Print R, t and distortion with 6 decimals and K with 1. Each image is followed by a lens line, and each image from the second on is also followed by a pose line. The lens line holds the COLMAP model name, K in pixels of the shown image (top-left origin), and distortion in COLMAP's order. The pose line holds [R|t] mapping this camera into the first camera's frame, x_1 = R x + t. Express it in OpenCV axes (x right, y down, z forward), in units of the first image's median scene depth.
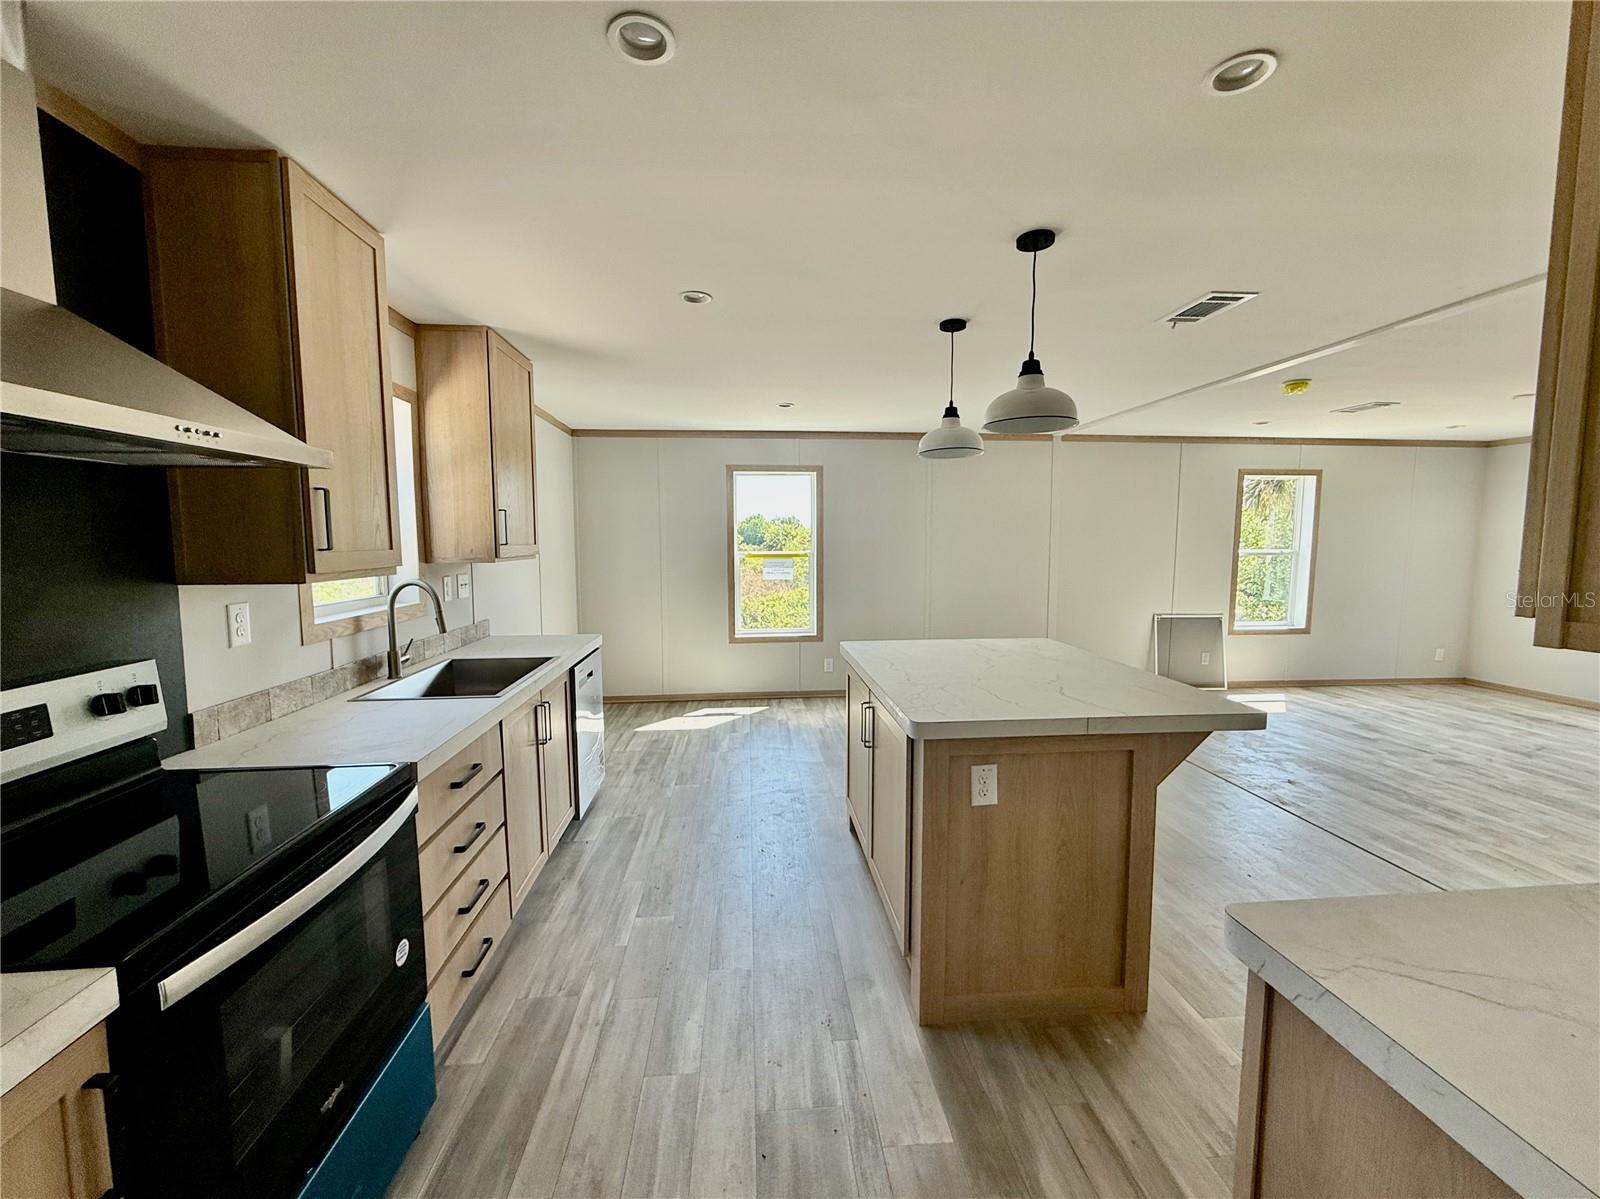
lens RADIAL K [[645.3, 0, 800.2], [0, 645.3, 595.4], [0, 0, 1]] dist [-0.000701, -0.000960]
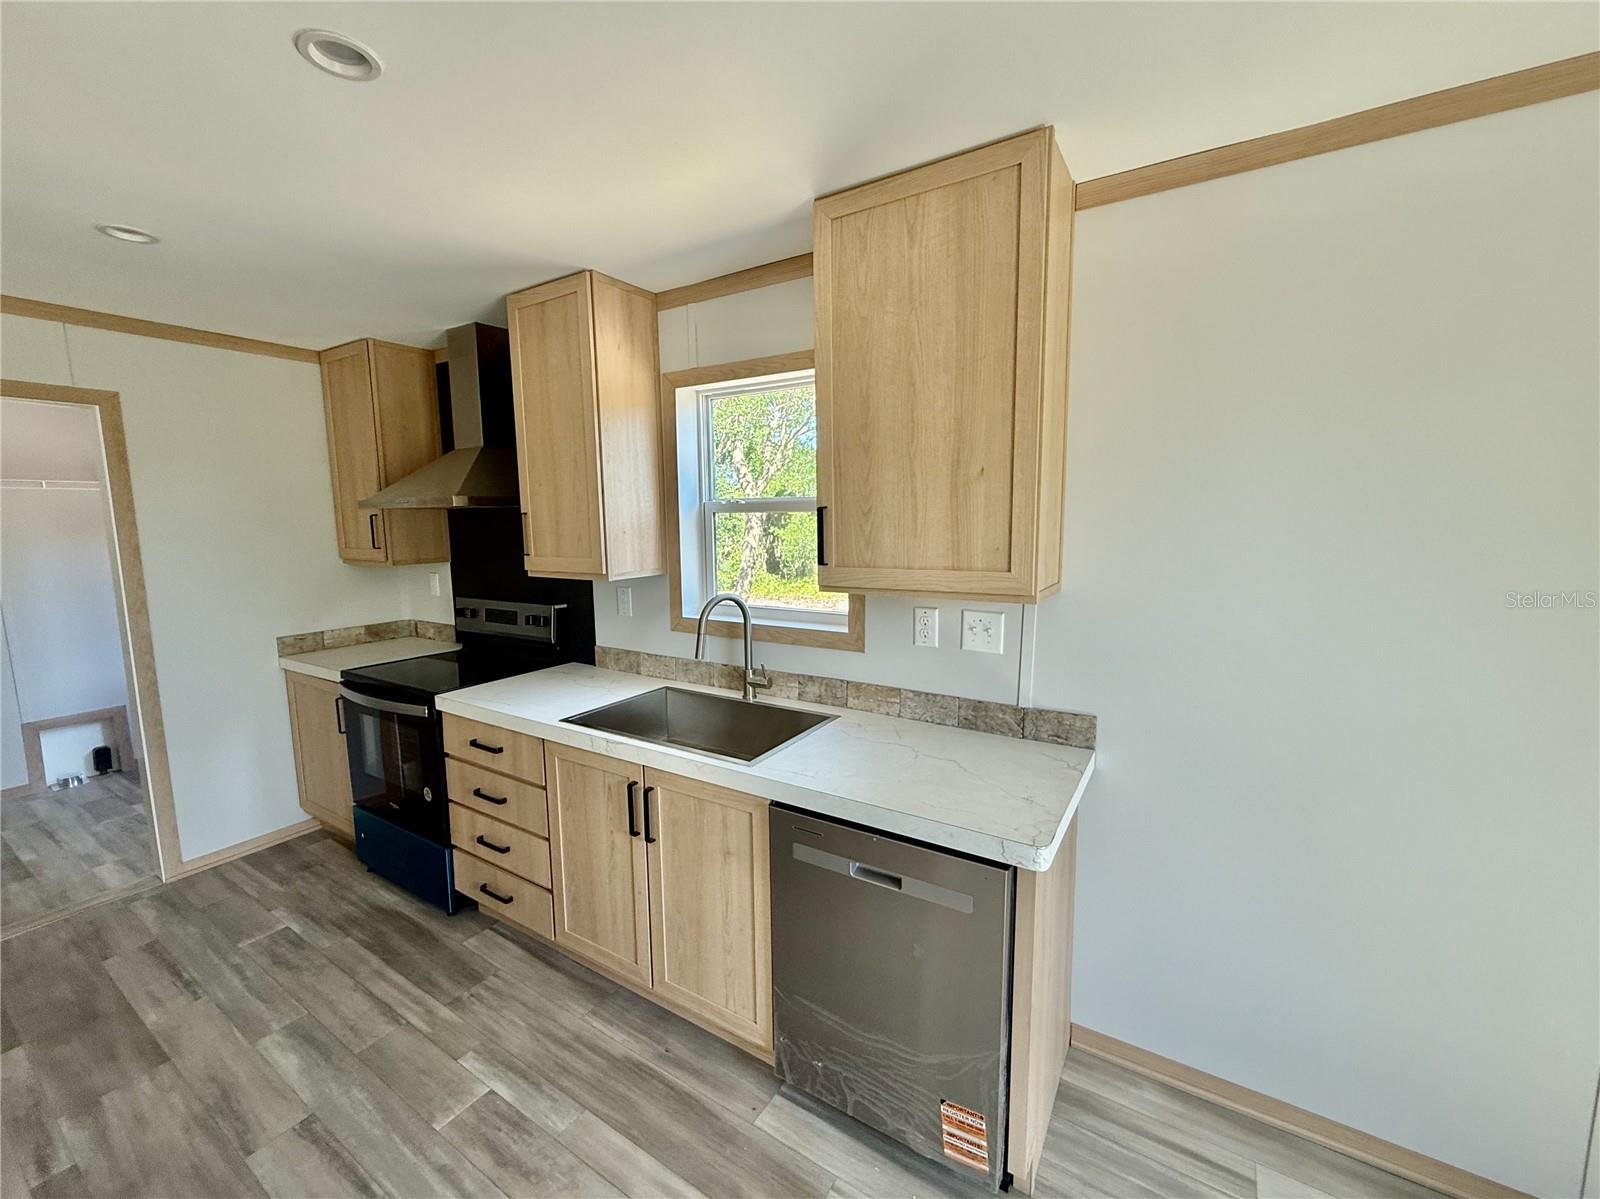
lens RADIAL K [[651.7, 0, 795.5], [0, 651.7, 598.8], [0, 0, 1]] dist [-0.000892, -0.000457]
pose [[-0.608889, 0.112076, -0.785298, 0.059070], [-0.055593, 0.981506, 0.183183, -0.236248], [0.791305, 0.155195, -0.591398, 2.021165]]
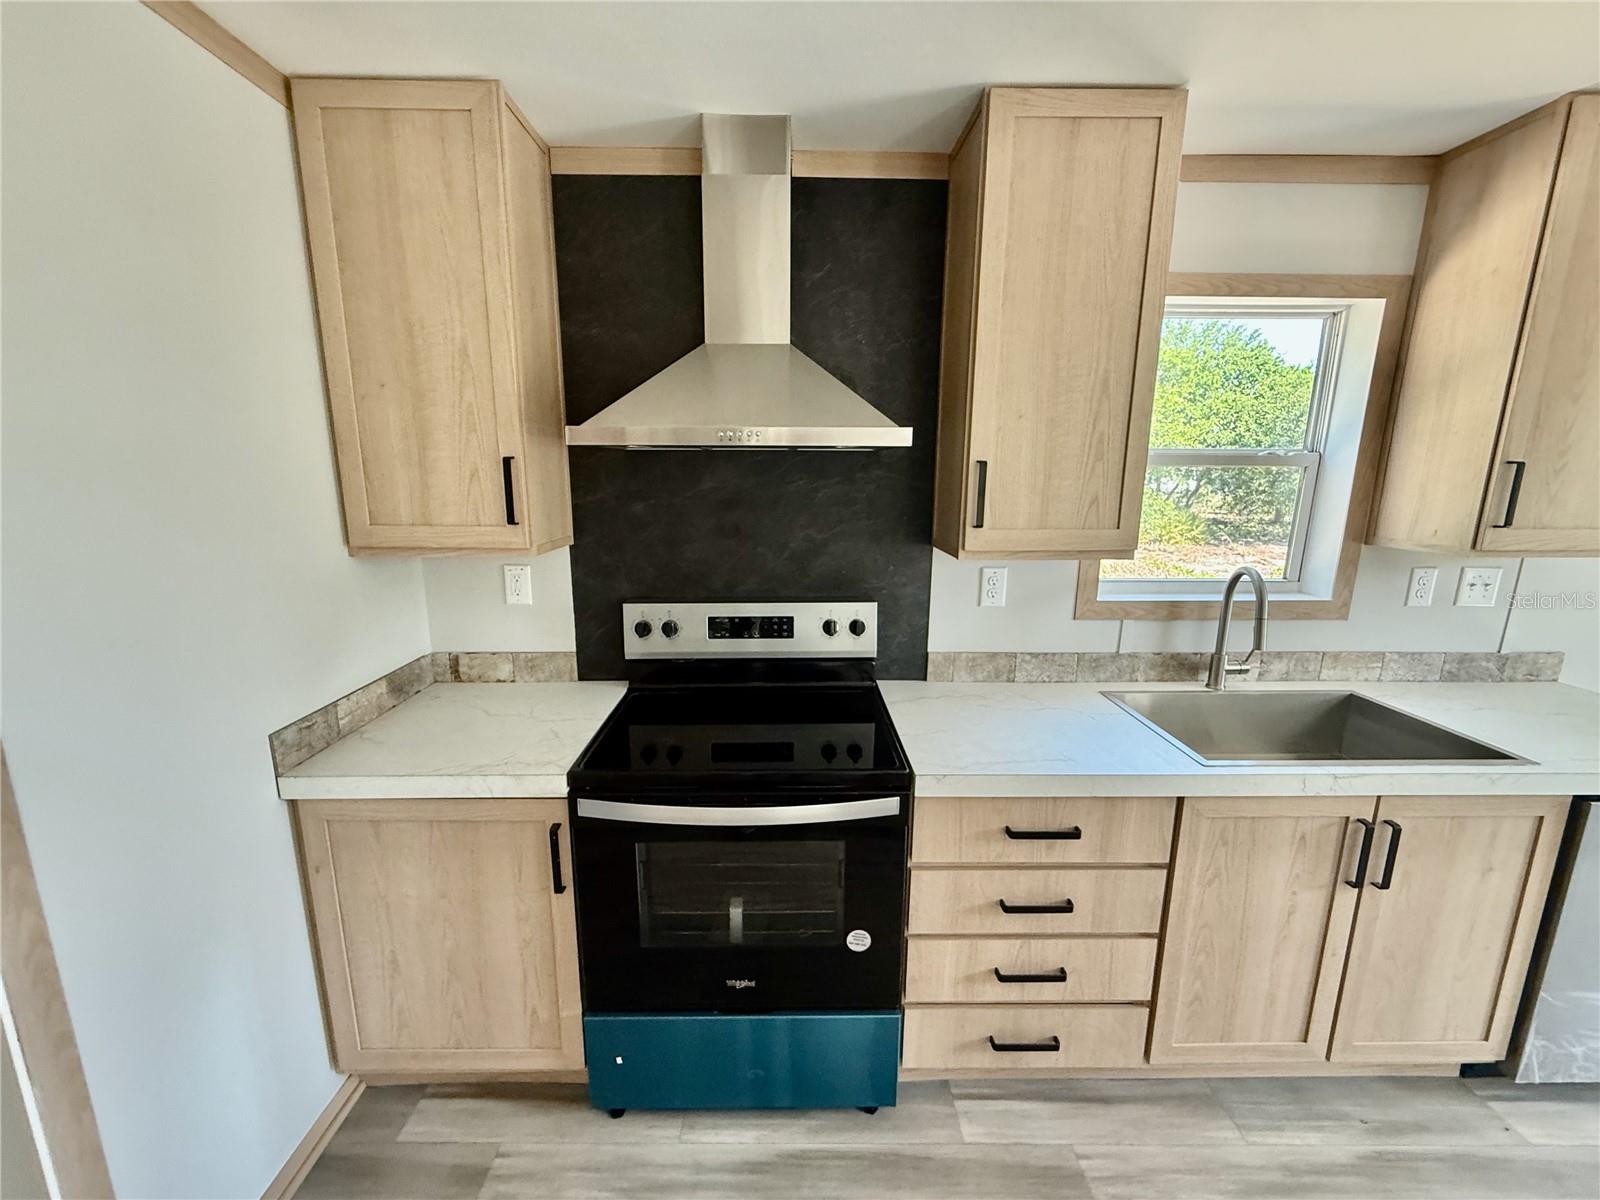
lens RADIAL K [[642.9, 0, 795.9], [0, 642.9, 599.2], [0, 0, 1]] dist [-0.000682, -0.000006]
pose [[-0.079901, 0.199743, -0.976585, 0.190438], [-0.089971, 0.974273, 0.206632, -0.116736], [0.992734, 0.104374, -0.059875, 0.682069]]
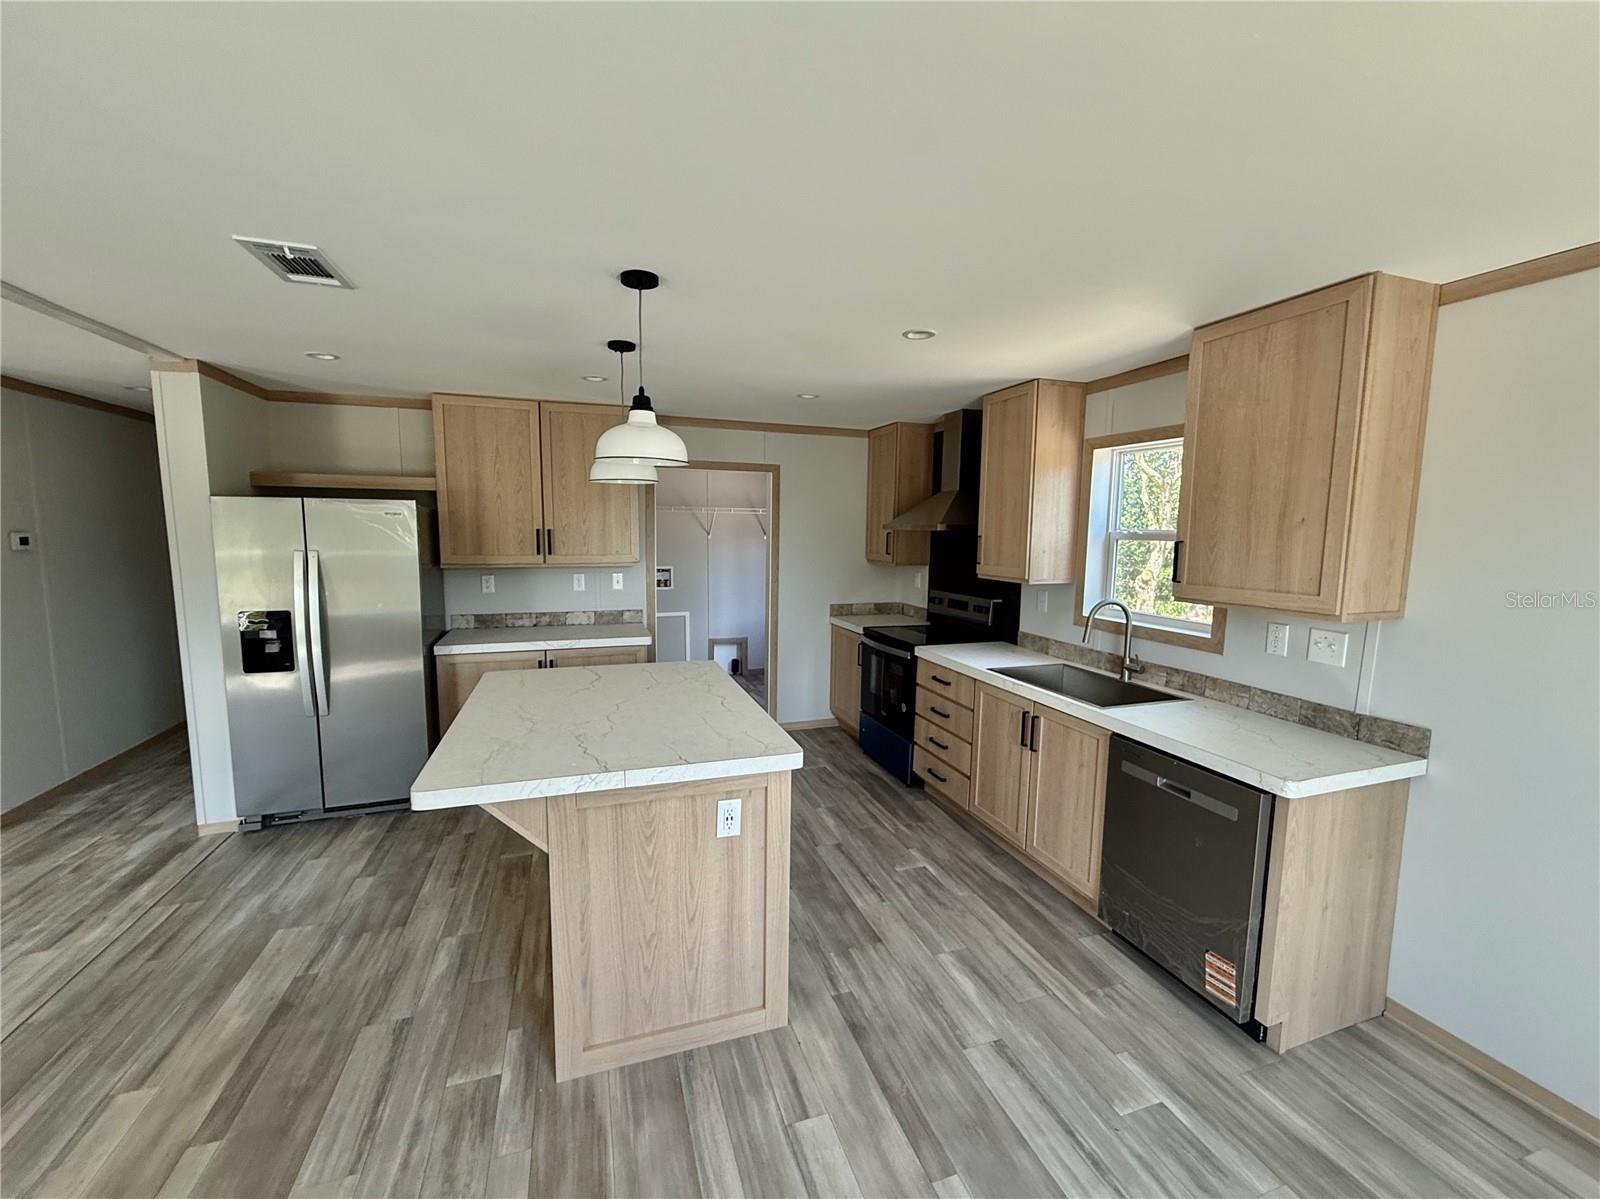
lens RADIAL K [[642.9, 0, 795.9], [0, 642.9, 598.7], [0, 0, 1]] dist [-0.000682, -0.000006]
pose [[-0.971347, 0.017109, -0.237051, 0.347823], [-0.030434, 0.980240, 0.195455, -0.311840], [0.235711, 0.197069, -0.951632, 2.545028]]
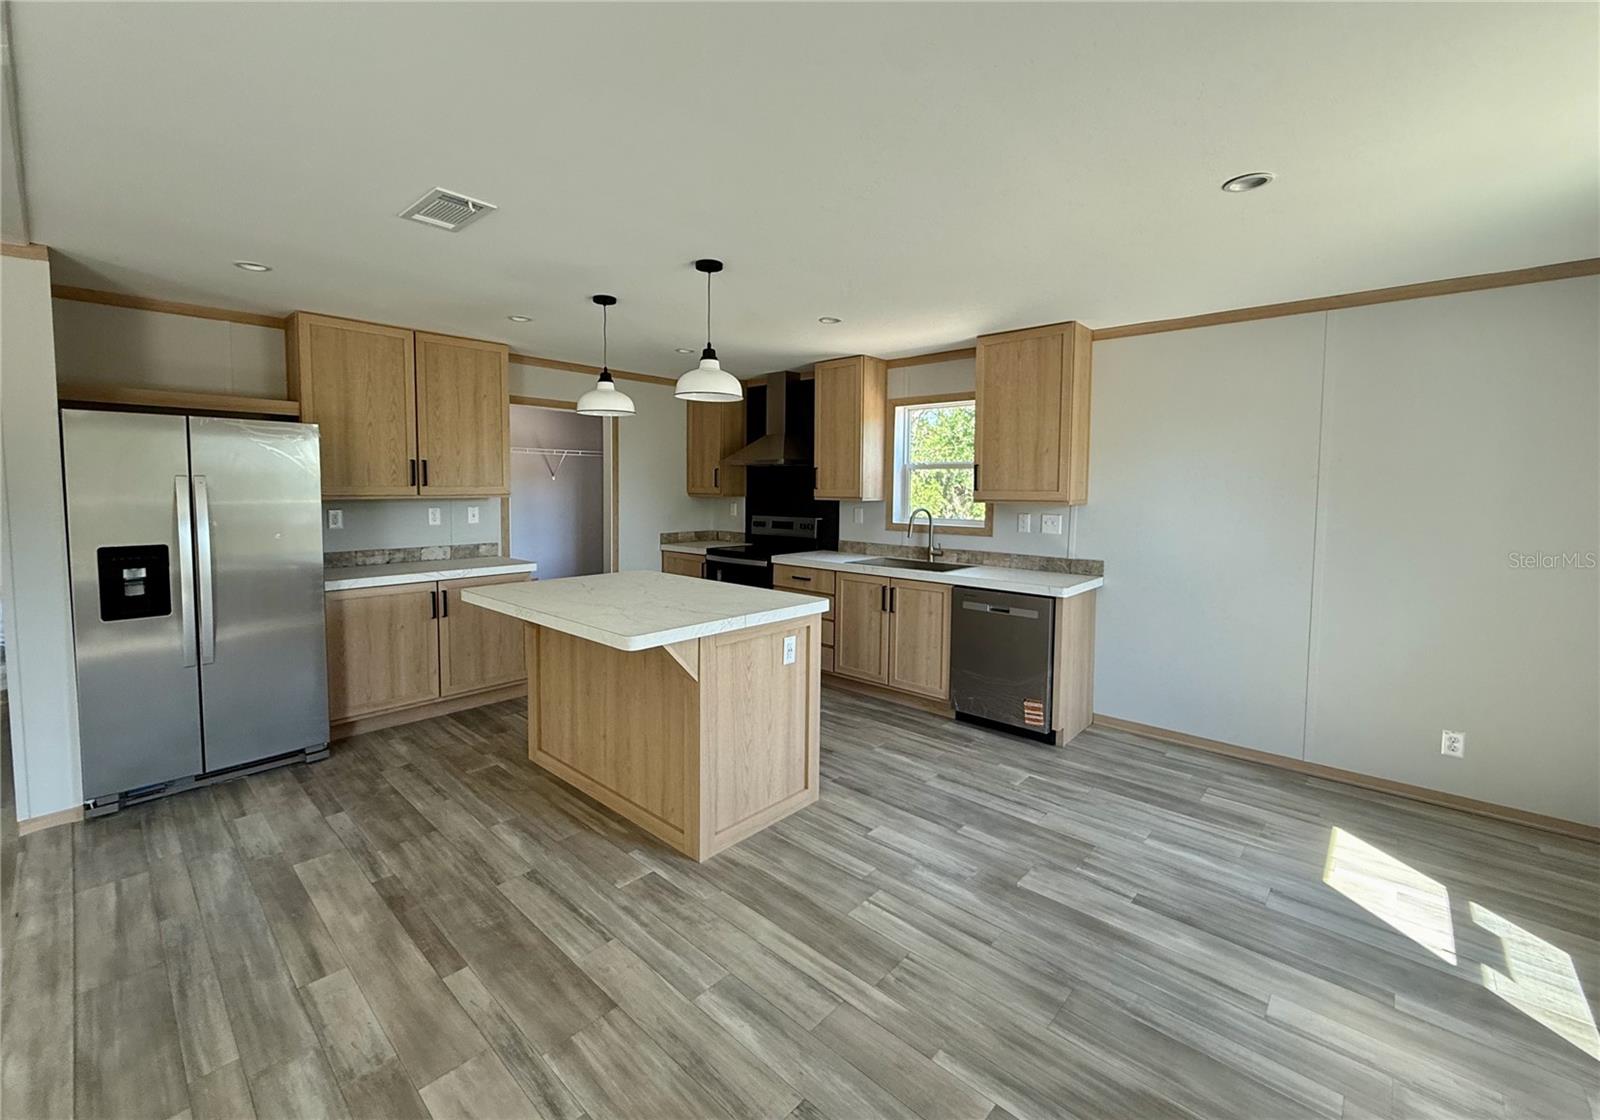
lens RADIAL K [[661.8, 0, 775.9], [0, 661.8, 524.6], [0, 0, 1]] dist [-0.000475, -0.000074]
pose [[-0.746171, 0.036122, -0.664774, 1.199815], [-0.063854, 0.990041, 0.125468, -0.233290], [0.662685, 0.136069, -0.736433, 2.652463]]
